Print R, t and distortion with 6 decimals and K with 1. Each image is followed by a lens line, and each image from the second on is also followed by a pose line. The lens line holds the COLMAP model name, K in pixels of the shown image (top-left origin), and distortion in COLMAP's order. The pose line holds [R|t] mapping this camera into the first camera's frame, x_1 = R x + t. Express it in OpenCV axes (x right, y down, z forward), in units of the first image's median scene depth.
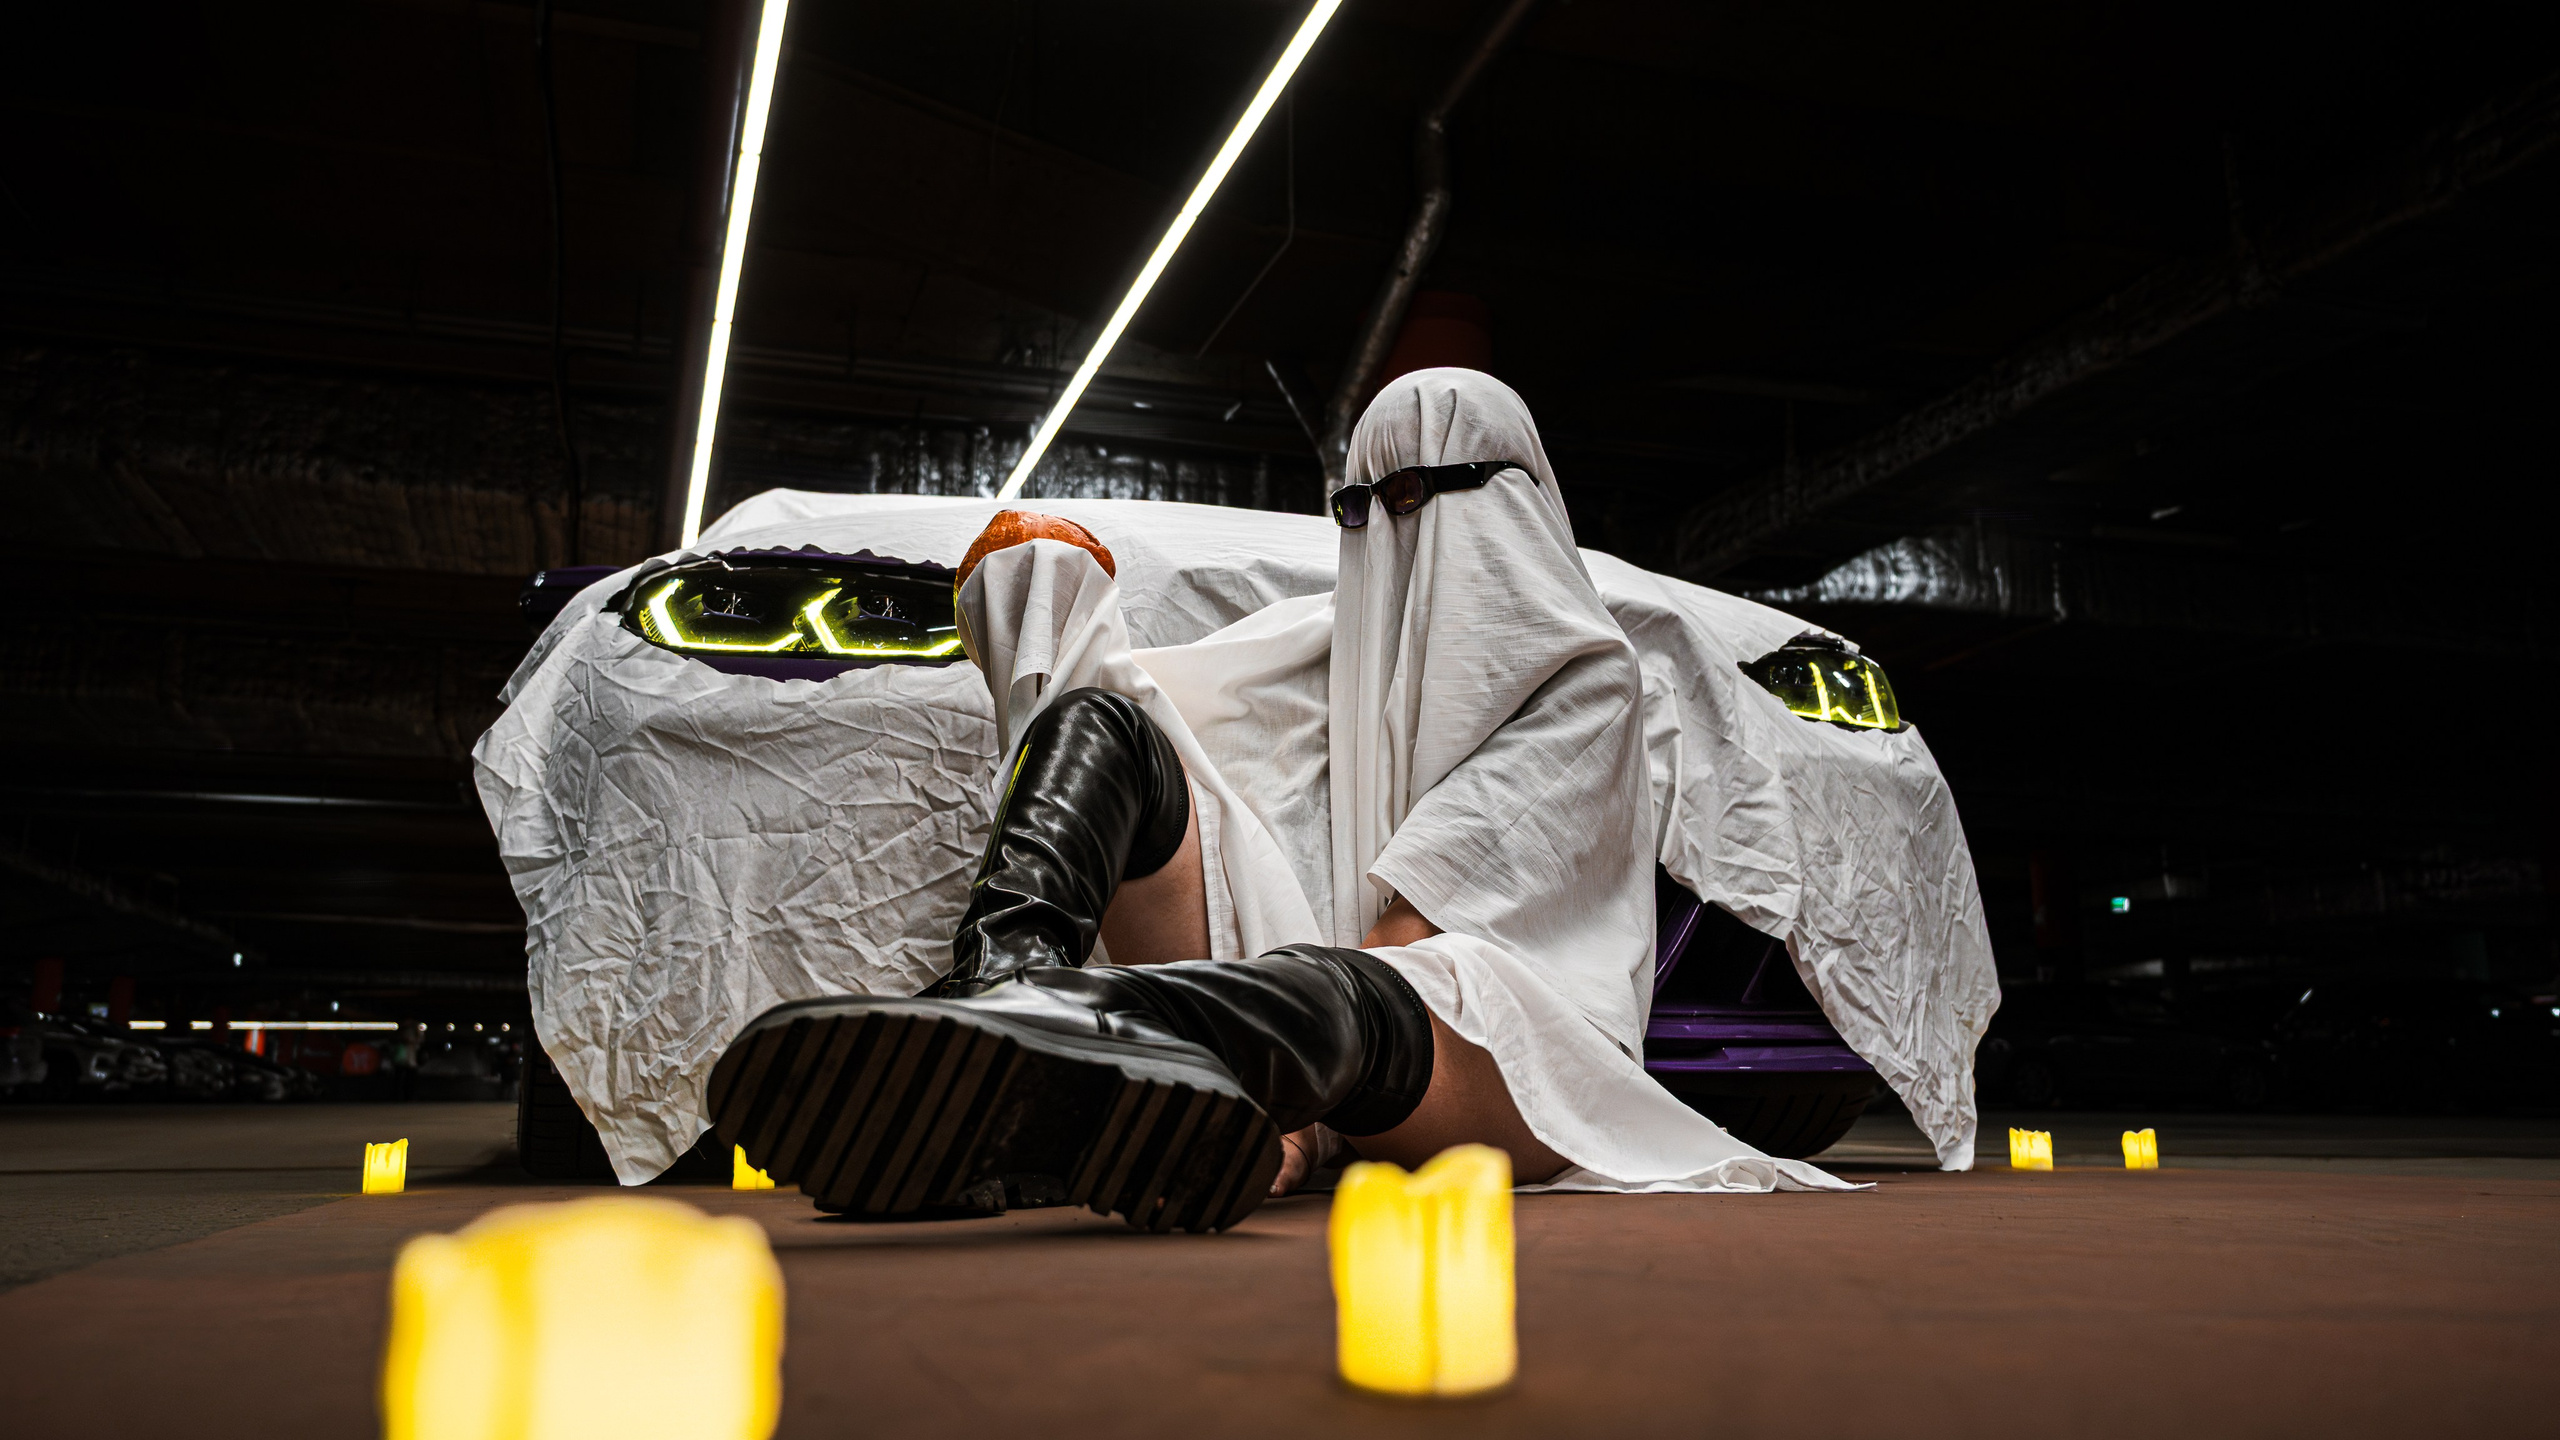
lens RADIAL K [[2047.4, 0, 1243.0], [0, 2047.4, 701.2], [0, 0, 1]] dist [0.014939, 0.008604]
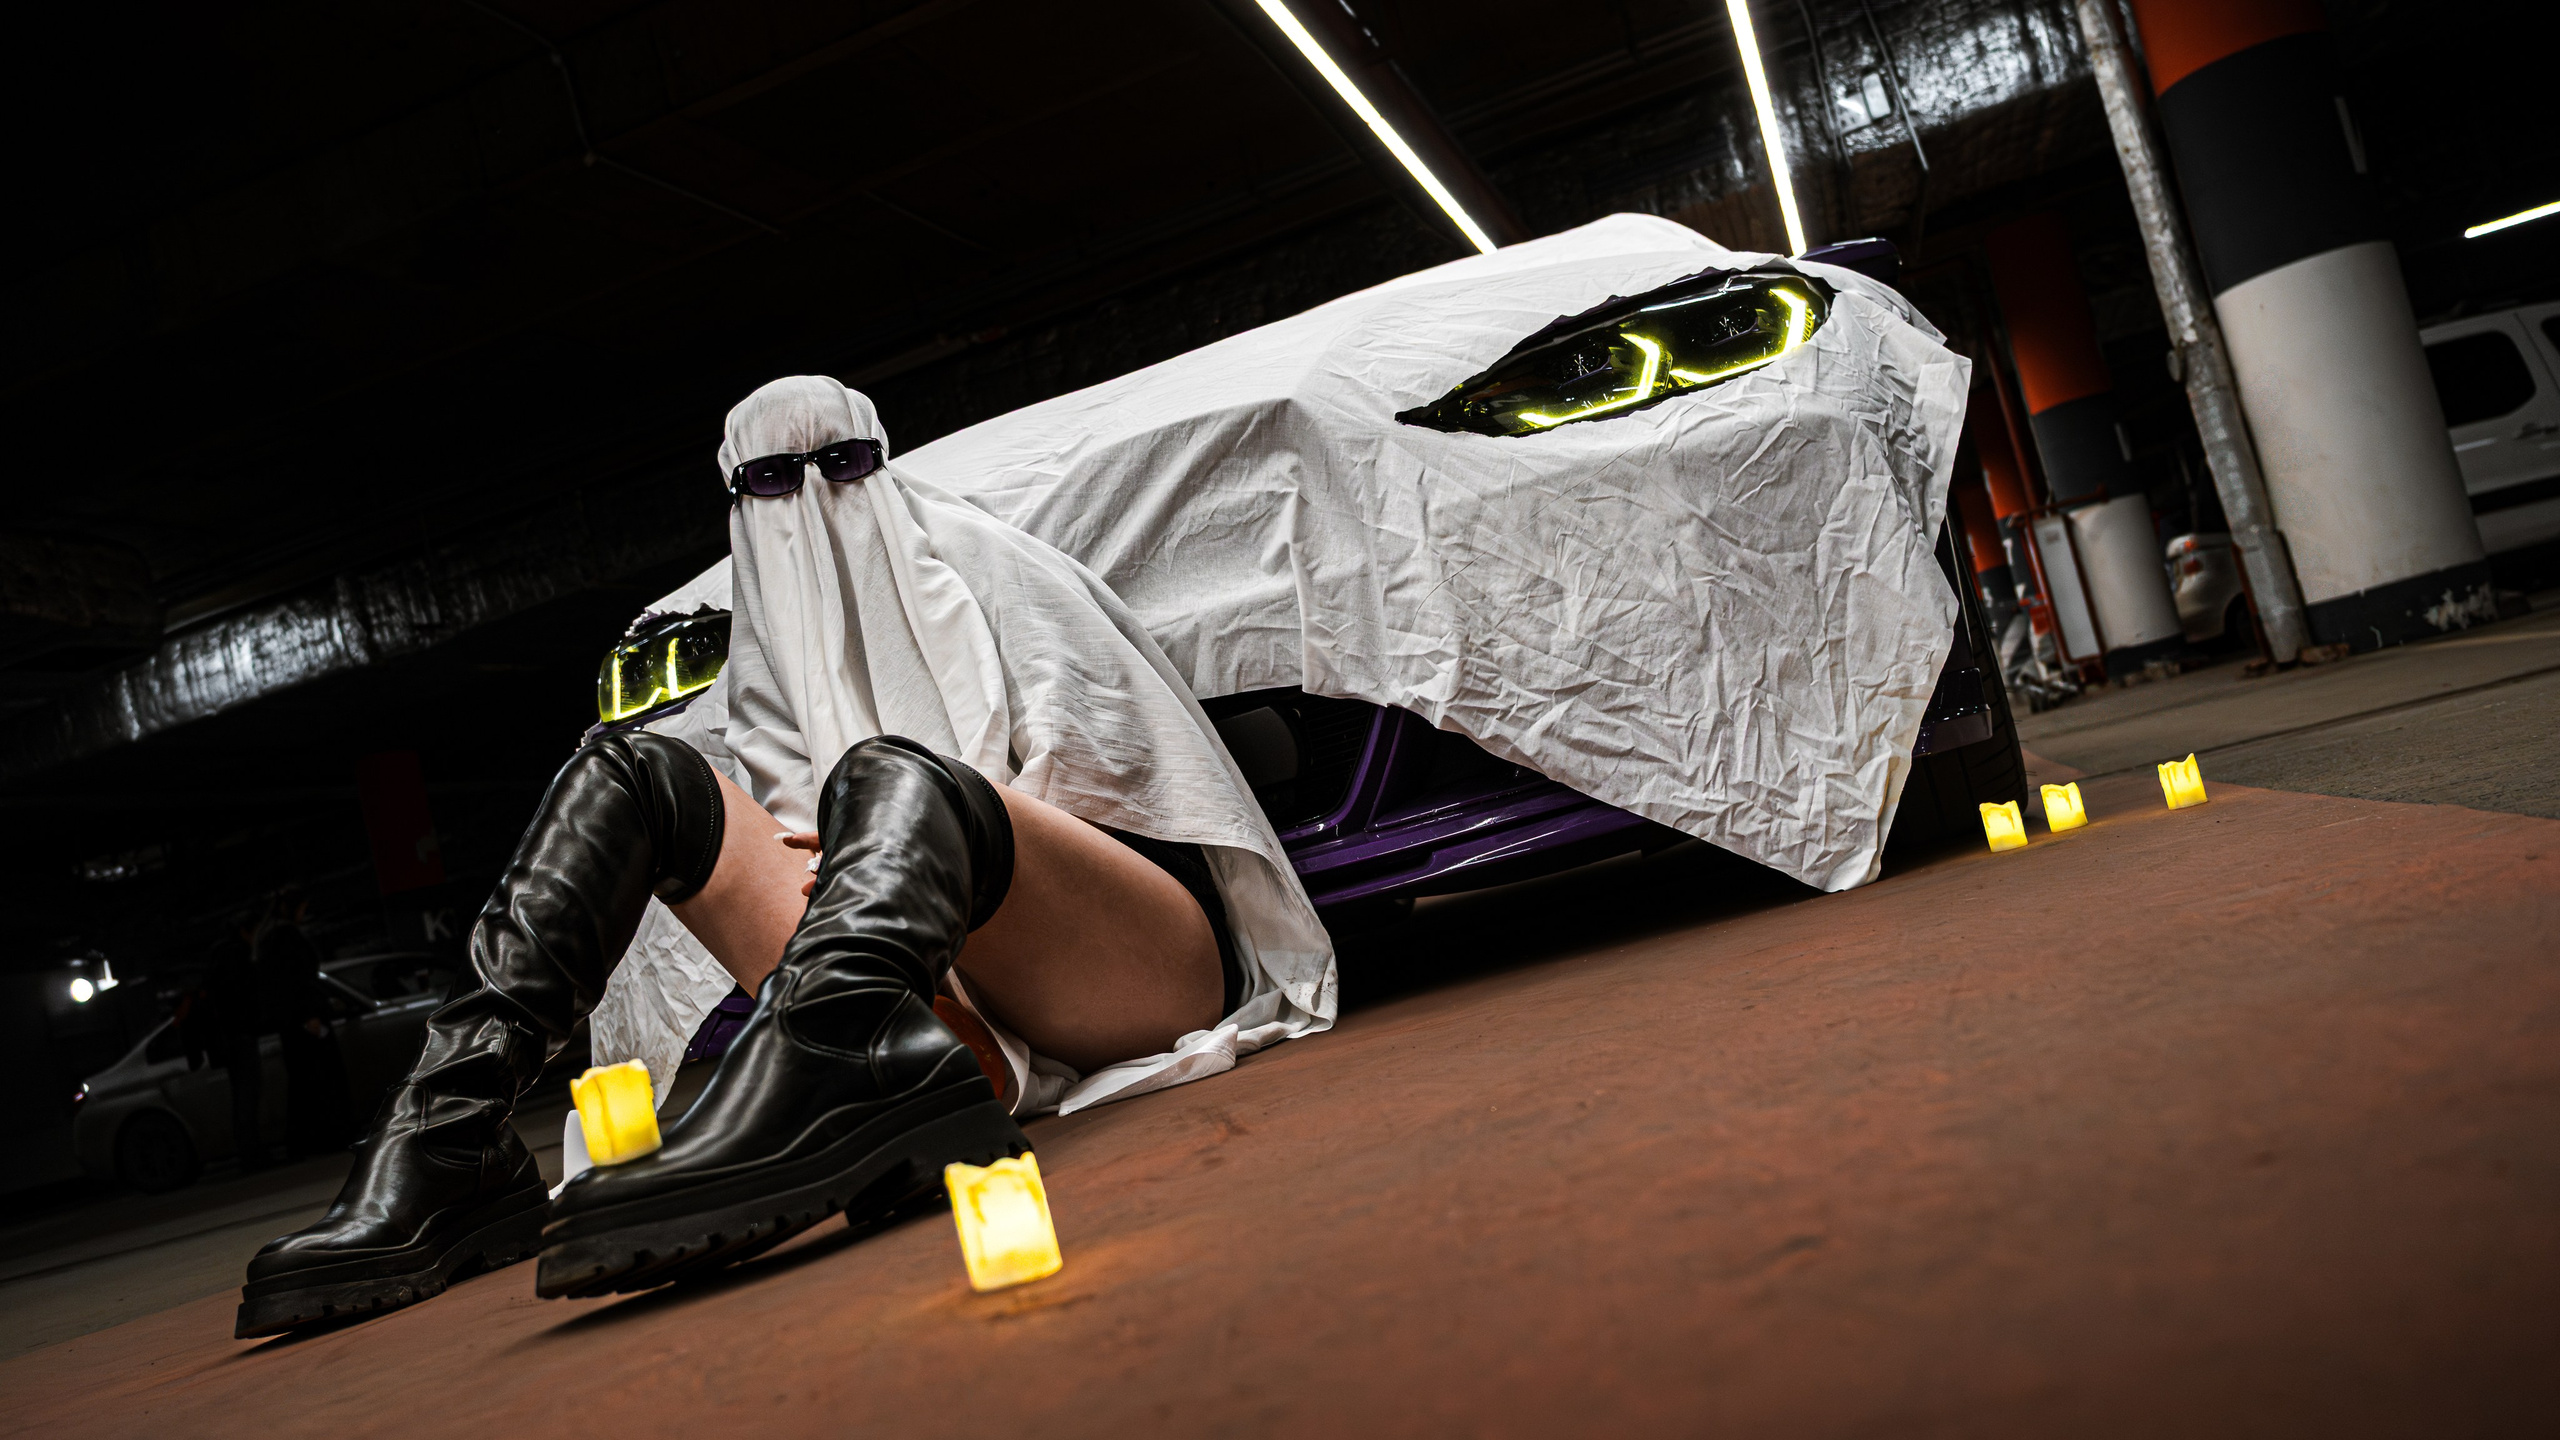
lens RADIAL K [[2014.1, 0, 1274.0], [0, 2014.1, 767.9], [0, 0, 1]] dist [-0.002148, 0.002453]
pose [[0.772983, -0.242654, -0.586188, 0.761176], [0.357880, 0.929699, 0.087070, 0.030910], [0.523851, -0.277089, 0.805483, 0.256792]]
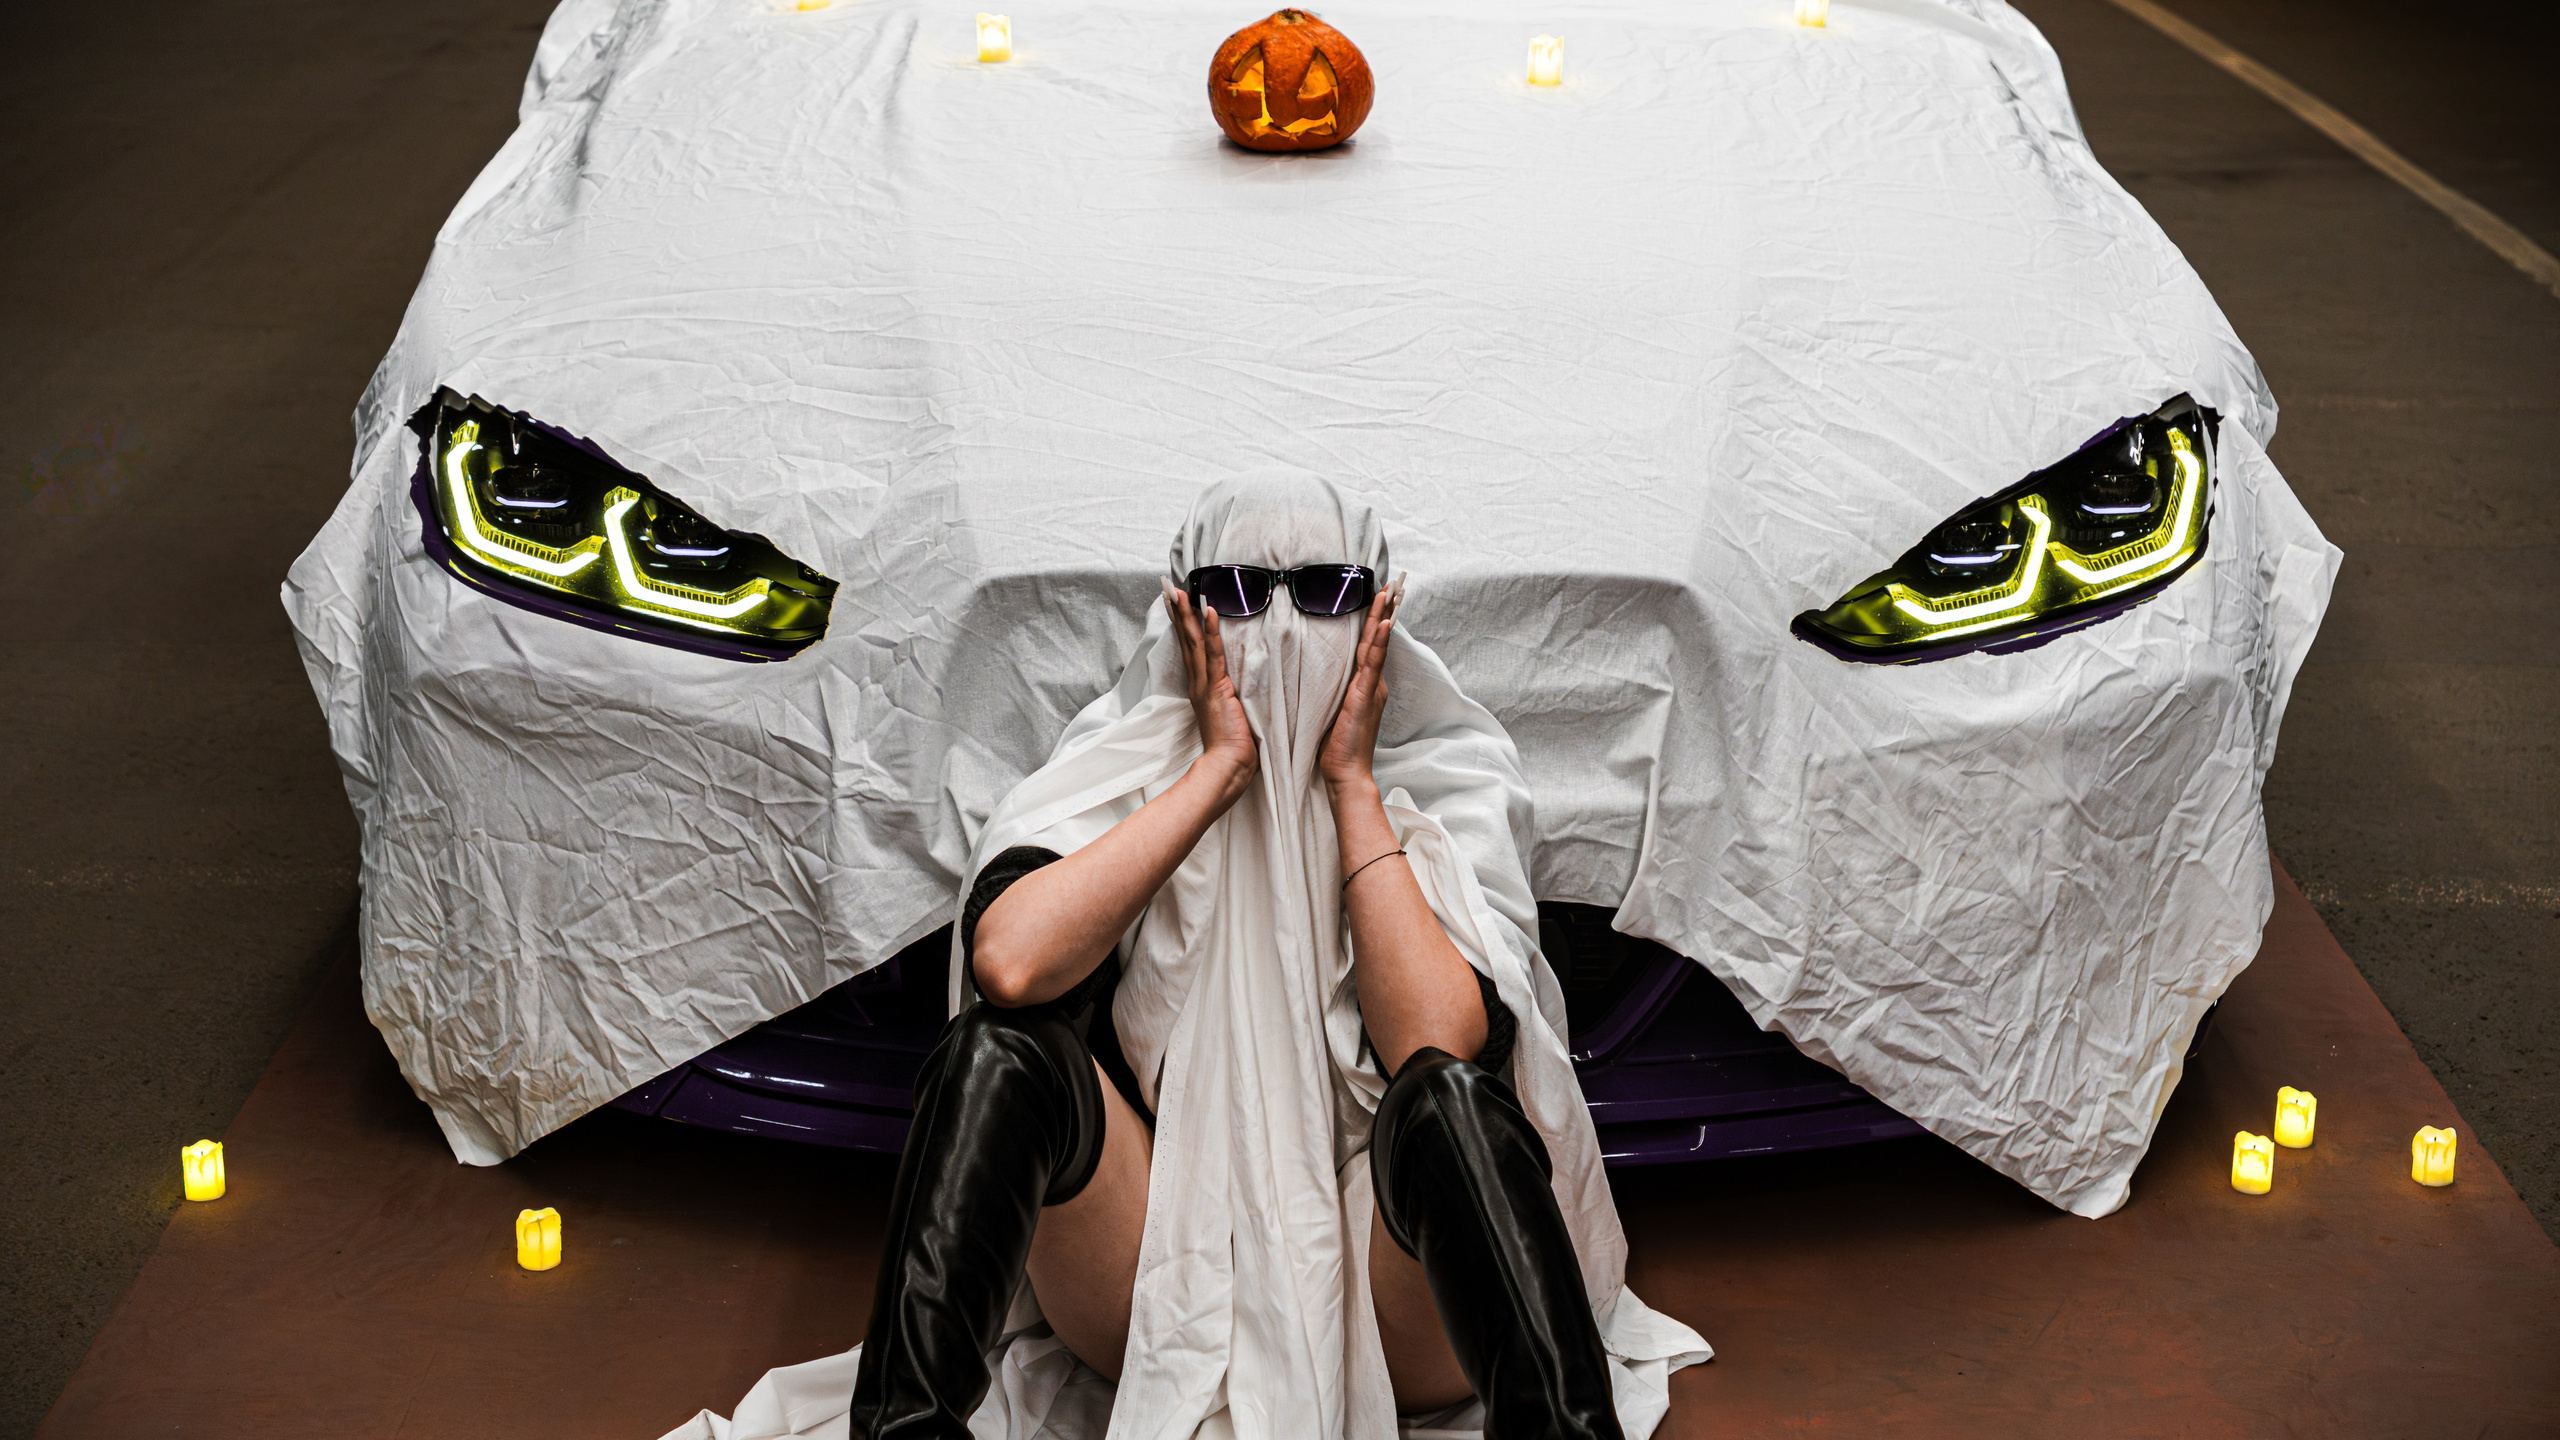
lens RADIAL K [[3977.6, 0, 1281.8], [0, 3977.6, 603.6], [0, 0, 1]] dist [-0.009023, 0.213655]
pose [[0.948129, 0.096417, -0.302910, 0.562434], [0.059066, 0.882865, 0.465898, -0.788499], [0.312349, -0.459623, 0.831375, -0.264793]]
